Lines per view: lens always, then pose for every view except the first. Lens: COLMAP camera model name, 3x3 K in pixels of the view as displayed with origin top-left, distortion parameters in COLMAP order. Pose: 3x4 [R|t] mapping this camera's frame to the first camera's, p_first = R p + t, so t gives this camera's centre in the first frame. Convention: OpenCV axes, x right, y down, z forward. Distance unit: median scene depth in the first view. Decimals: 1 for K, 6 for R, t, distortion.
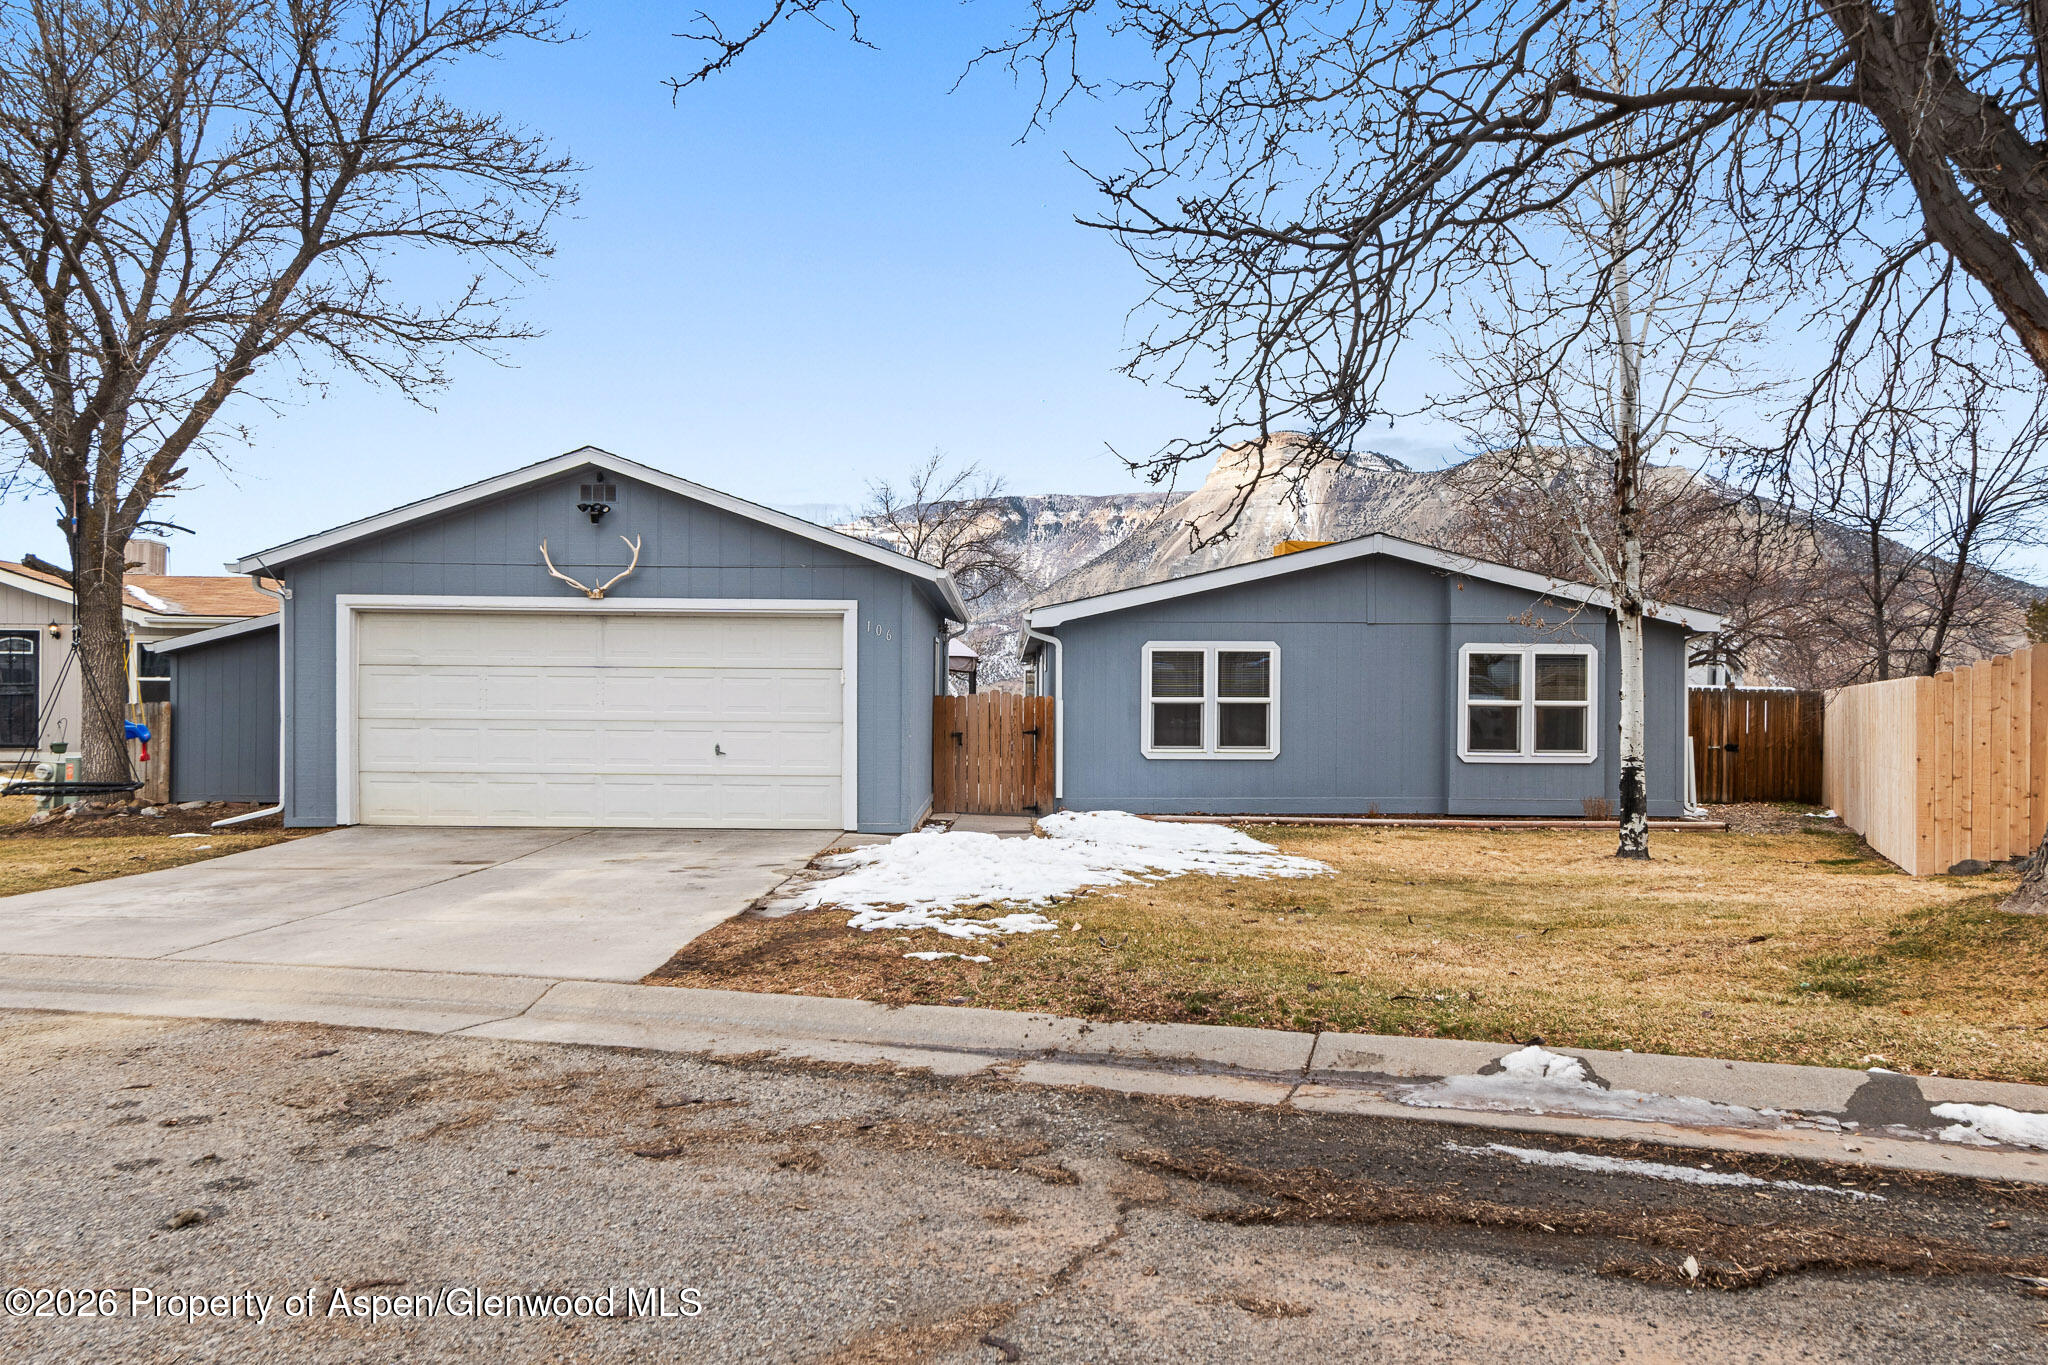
lens RADIAL K [[1439.6, 0, 1010.0], [0, 1439.6, 720.9], [0, 0, 1]] dist [0.007854, 0.002204]
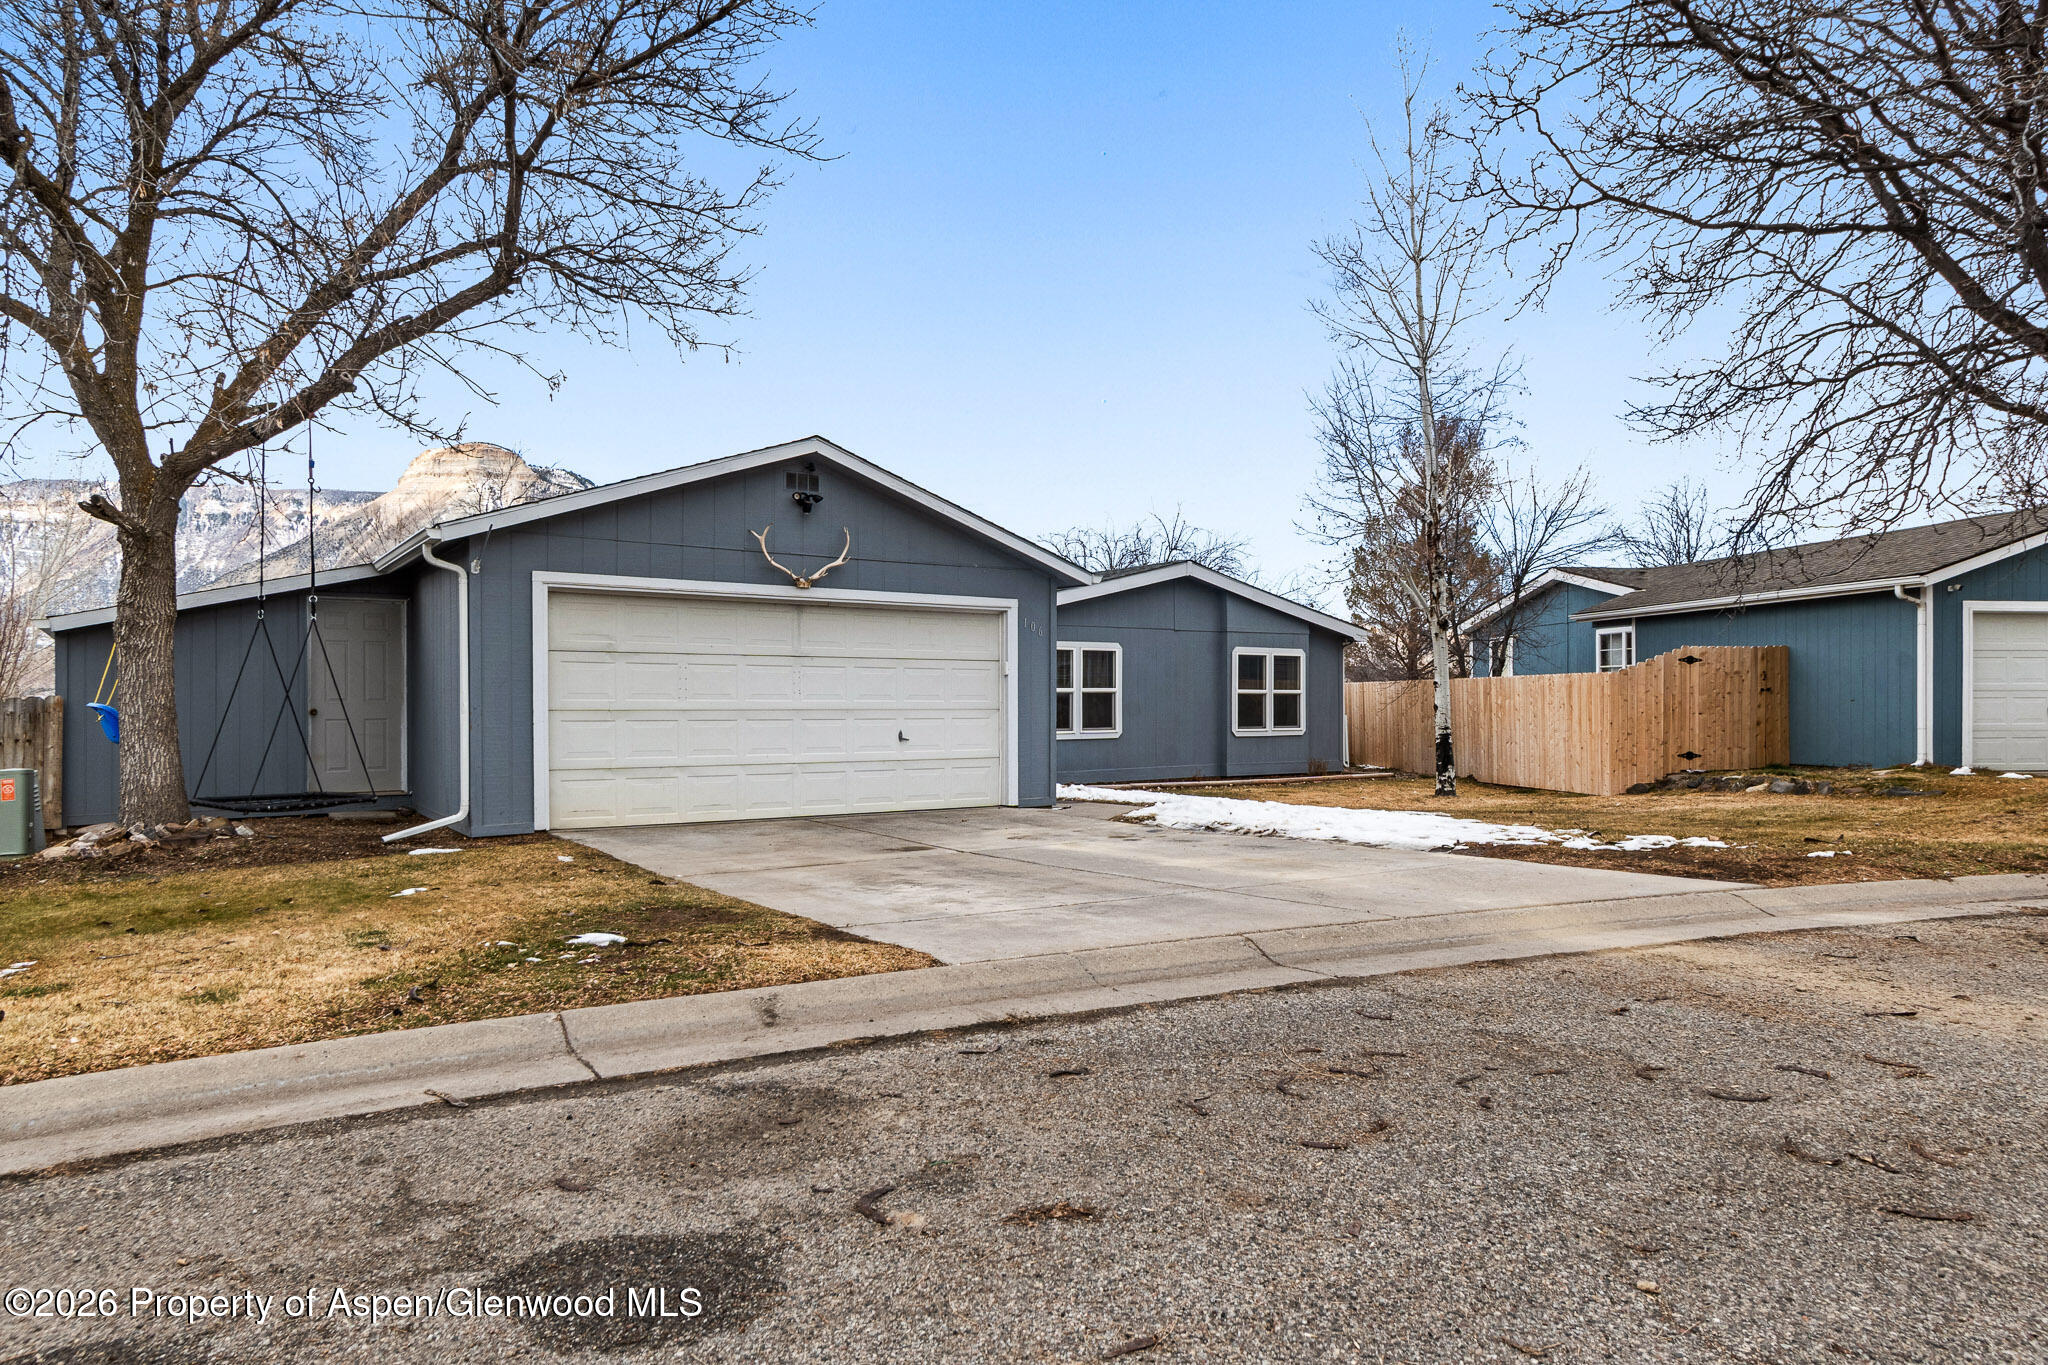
lens RADIAL K [[1280.4, 0, 1030.5], [0, 1280.4, 721.9], [0, 0, 1]] dist [-0.001505, -0.000229]
pose [[0.820674, -0.017092, 0.571141, -0.658531], [0.014489, 0.999854, 0.009103, 0.002303], [-0.571213, 0.000804, 0.820801, 0.177635]]
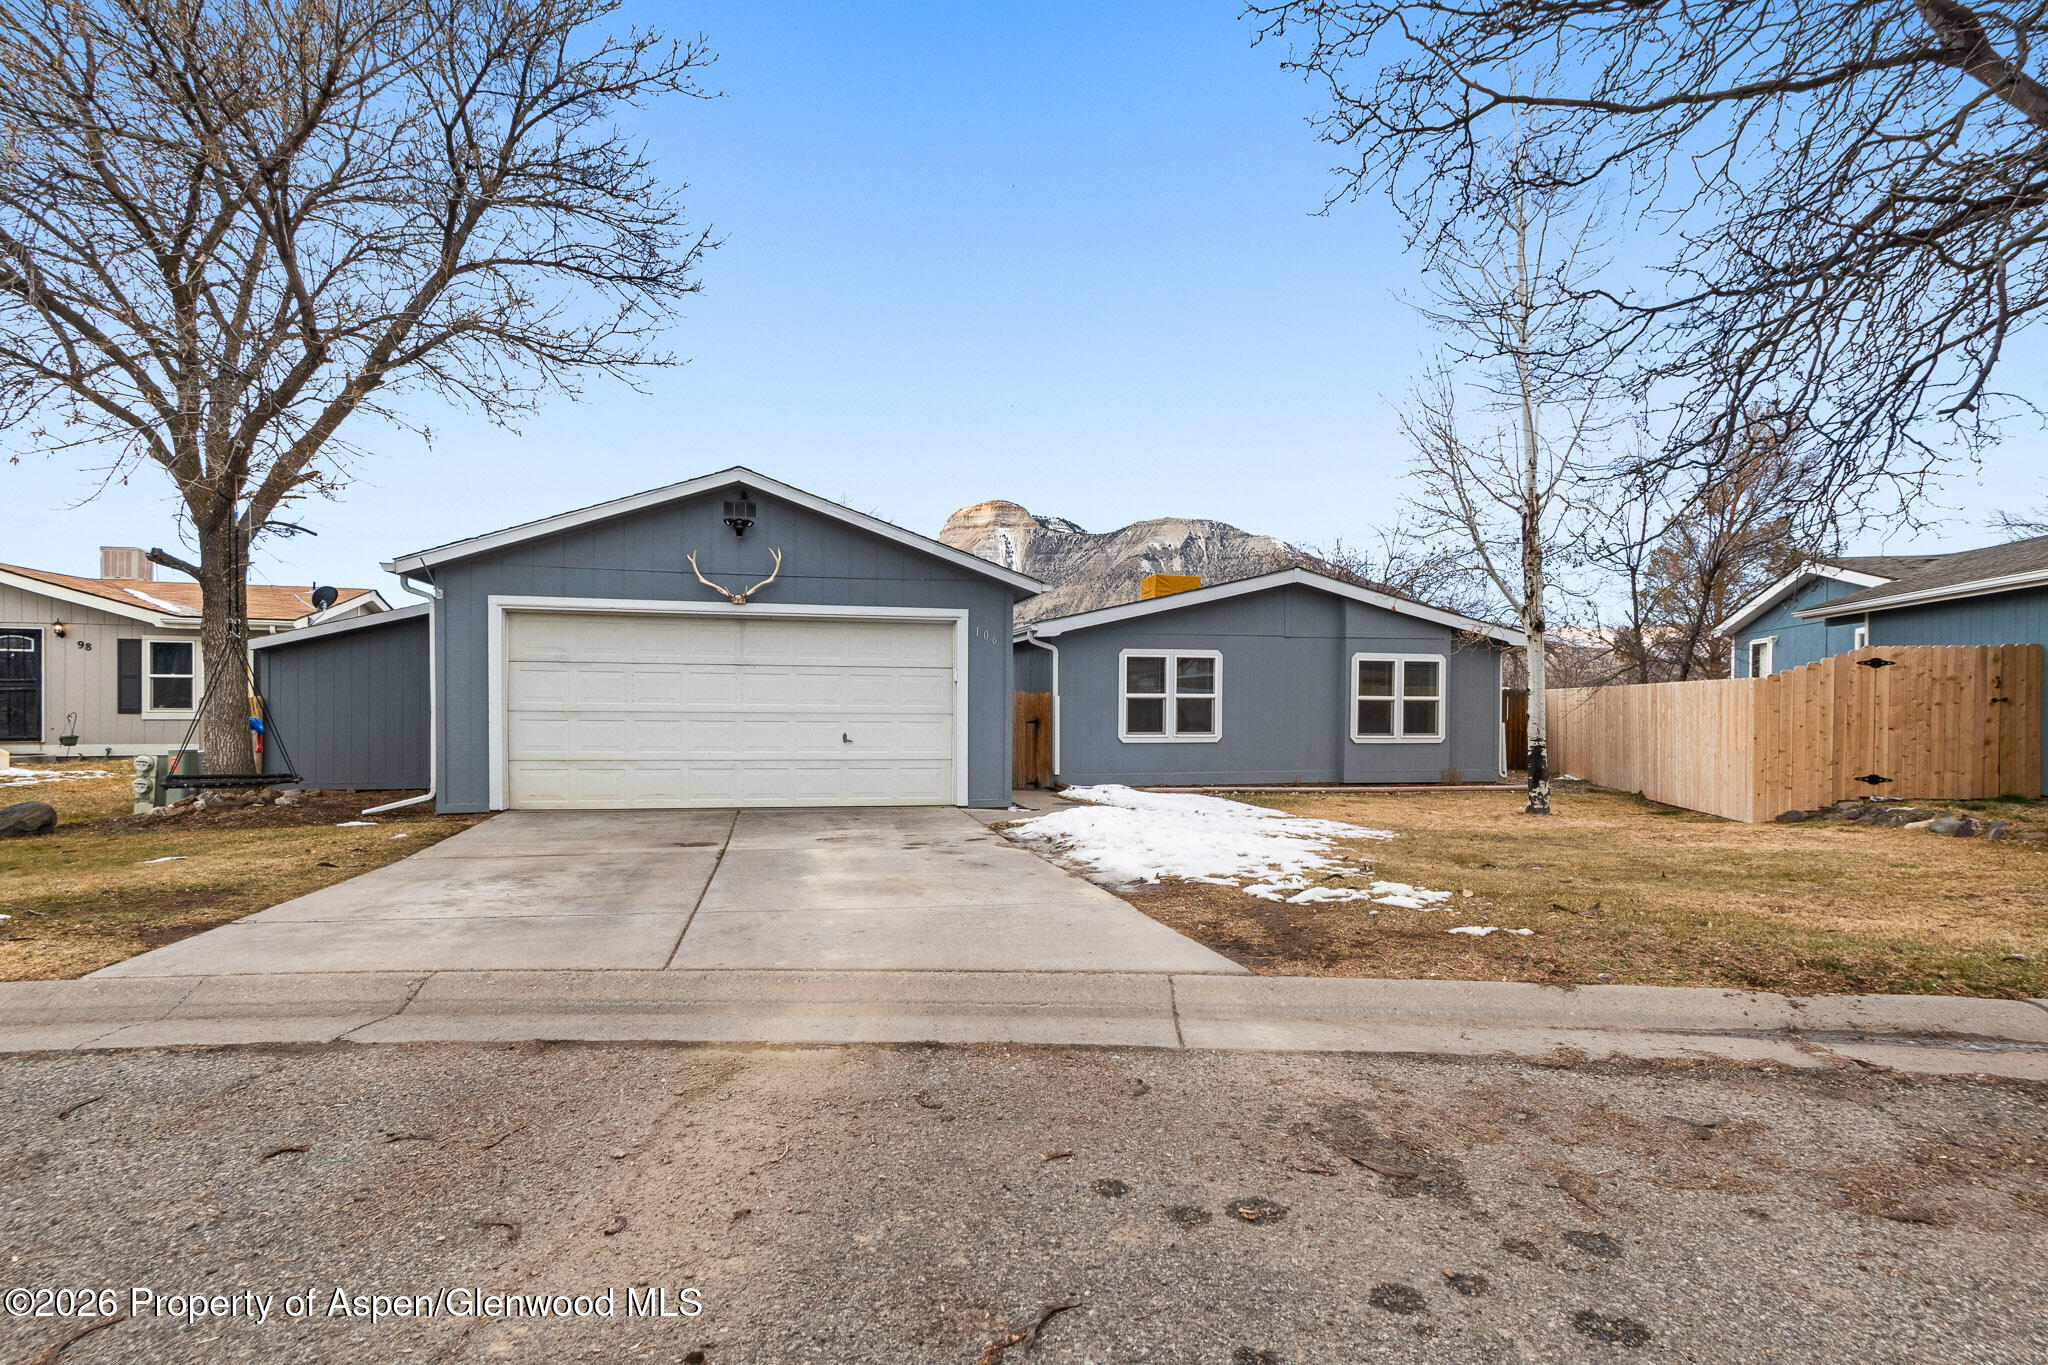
lens RADIAL K [[1070.3, 0, 1017.7], [0, 1070.3, 726.5], [0, 0, 1]] dist [0.005054, 0.002003]
pose [[0.977263, -0.005131, 0.211967, -0.248968], [0.002563, 0.999920, 0.012390, 0.000858], [-0.212014, -0.011565, 0.977198, 0.137393]]
